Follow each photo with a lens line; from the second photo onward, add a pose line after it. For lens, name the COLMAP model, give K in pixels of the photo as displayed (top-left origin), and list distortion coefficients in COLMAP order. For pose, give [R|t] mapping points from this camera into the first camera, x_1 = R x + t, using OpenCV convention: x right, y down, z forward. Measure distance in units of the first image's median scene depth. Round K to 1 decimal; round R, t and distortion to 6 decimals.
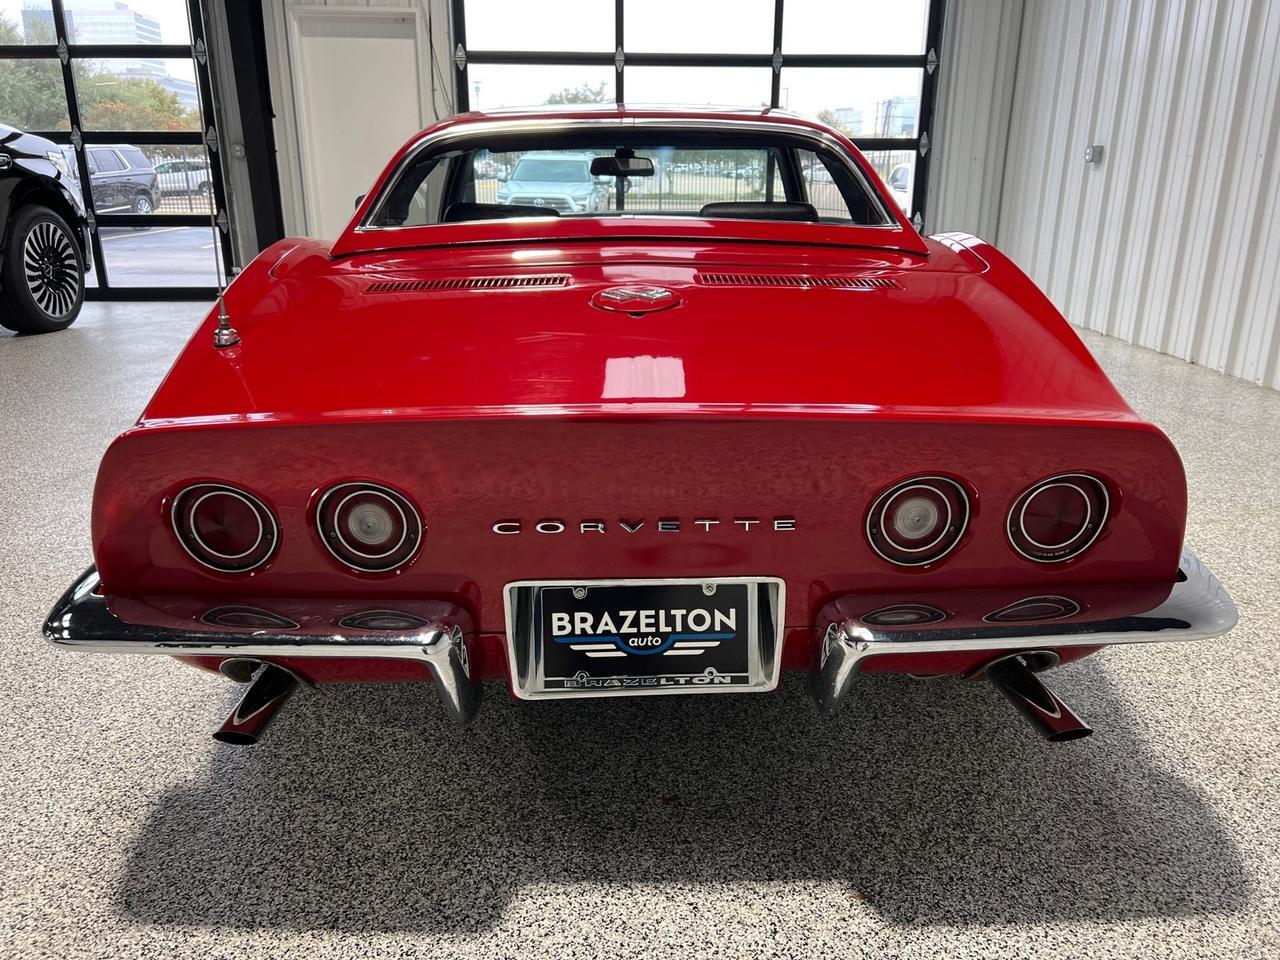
lens RADIAL K [[967.1, 0, 639.1], [0, 967.1, 475.3], [0, 0, 1]] dist [0.041740, -0.051987]
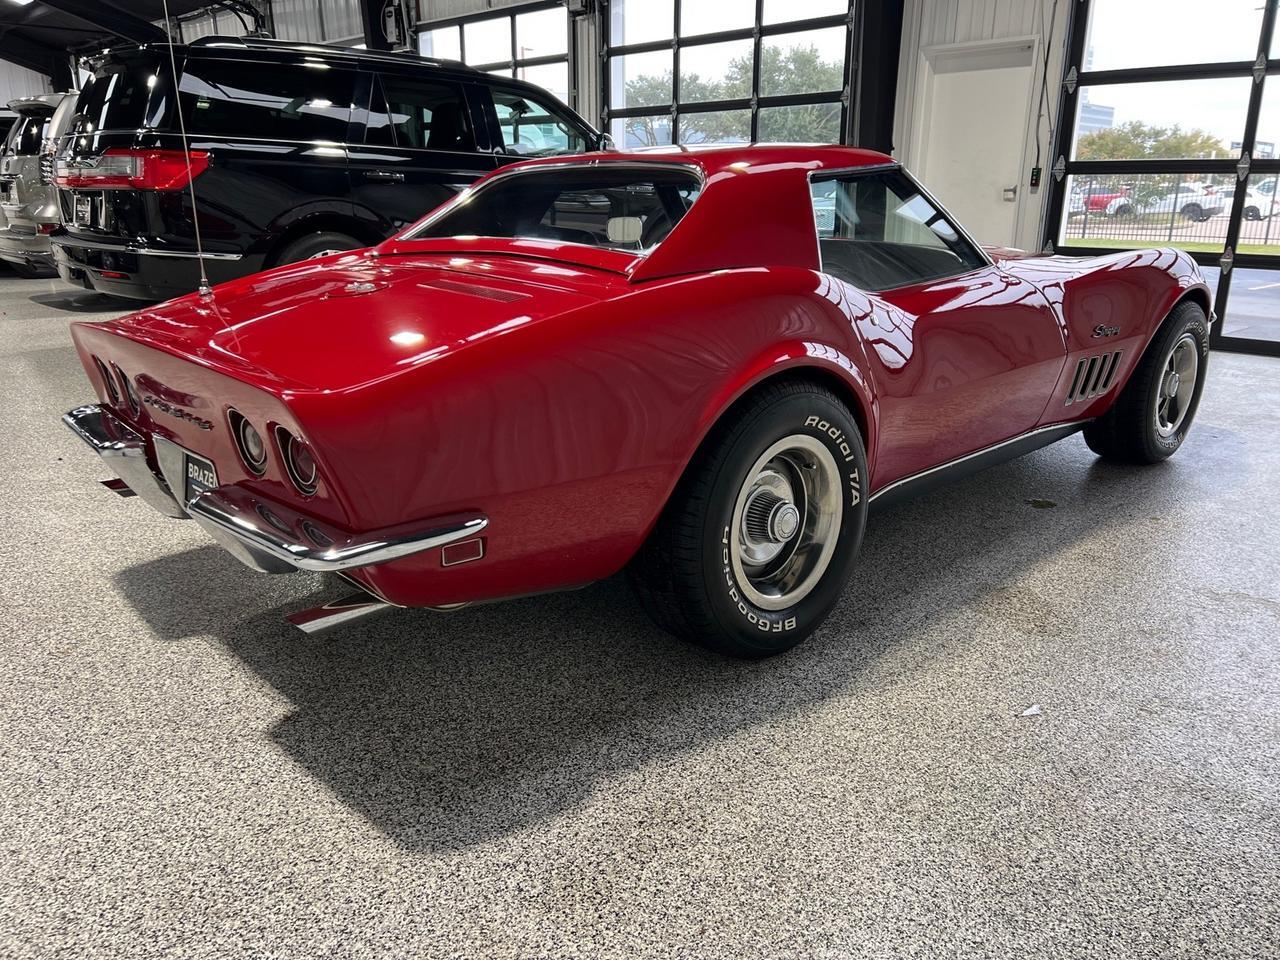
lens RADIAL K [[959.6, 0, 635.4], [0, 959.6, 476.7], [0, 0, 1]] dist [0.036910, -0.047299]
pose [[0.674182, 0.214885, -0.706614, 1.614035], [-0.227042, 0.970710, 0.078576, -0.141398], [0.702802, 0.107456, 0.703223, 0.364409]]
